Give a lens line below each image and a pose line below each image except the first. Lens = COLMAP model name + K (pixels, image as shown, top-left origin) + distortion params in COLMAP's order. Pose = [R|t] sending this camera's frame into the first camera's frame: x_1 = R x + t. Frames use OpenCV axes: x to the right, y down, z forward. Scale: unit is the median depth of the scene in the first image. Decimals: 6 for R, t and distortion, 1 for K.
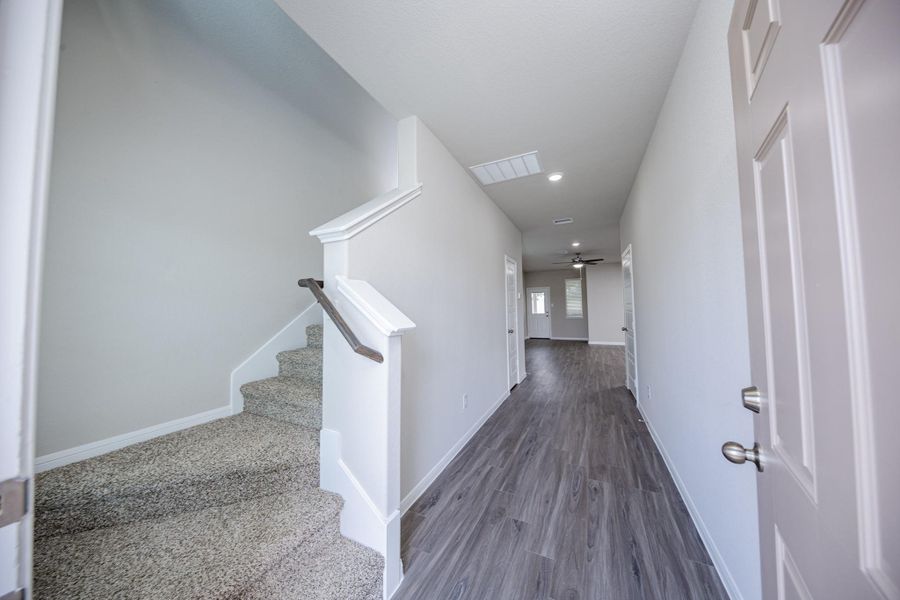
lens RADIAL K [[283.5, 0, 451.9], [0, 283.5, 296.1], [0, 0, 1]] dist [0.004730, -0.000075]
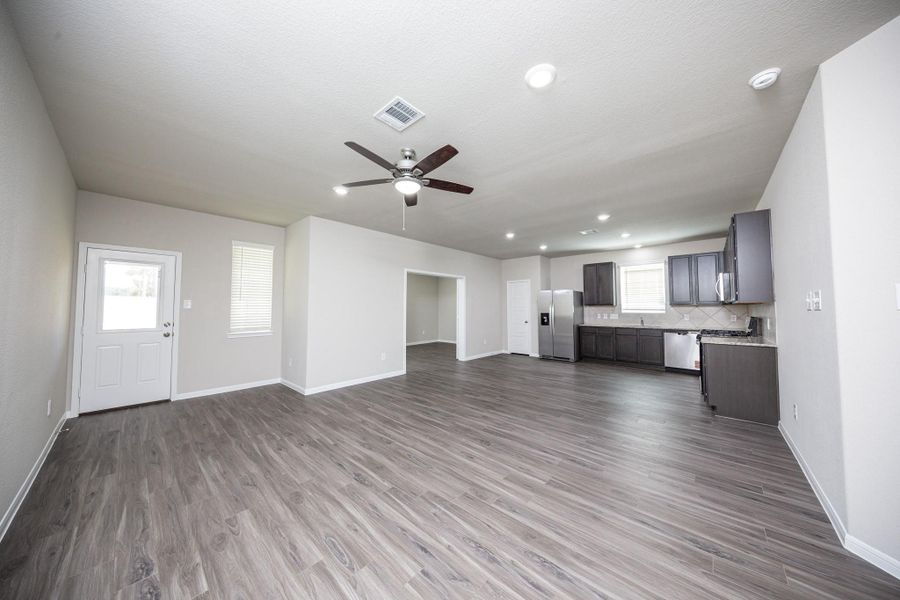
lens RADIAL K [[290.7, 0, 450.0], [0, 290.7, 300.0], [0, 0, 1]] dist [0.001156, -0.003042]
pose [[0.277081, 0.031296, 0.960337, 0.104837], [-0.033431, 0.999178, -0.022916, 0.018896], [-0.960265, -0.025755, 0.277899, 0.604172]]
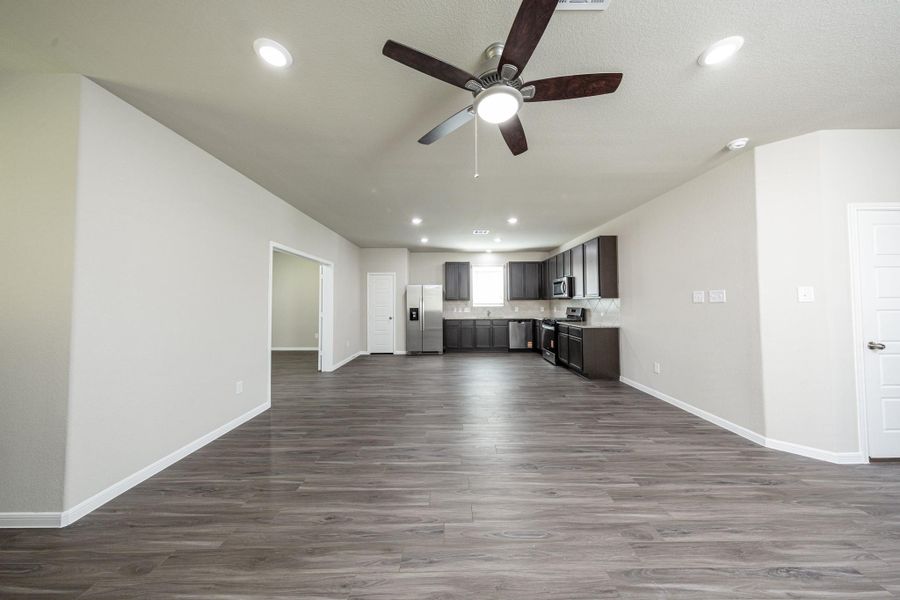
lens RADIAL K [[283.5, 0, 451.9], [0, 283.5, 296.1], [0, 0, 1]] dist [0.004730, -0.000075]
pose [[-0.447119, 0.029173, 0.893999, 0.216222], [-0.021041, 0.998848, -0.043117, 0.026041], [-0.894227, -0.038089, -0.445990, 0.815085]]
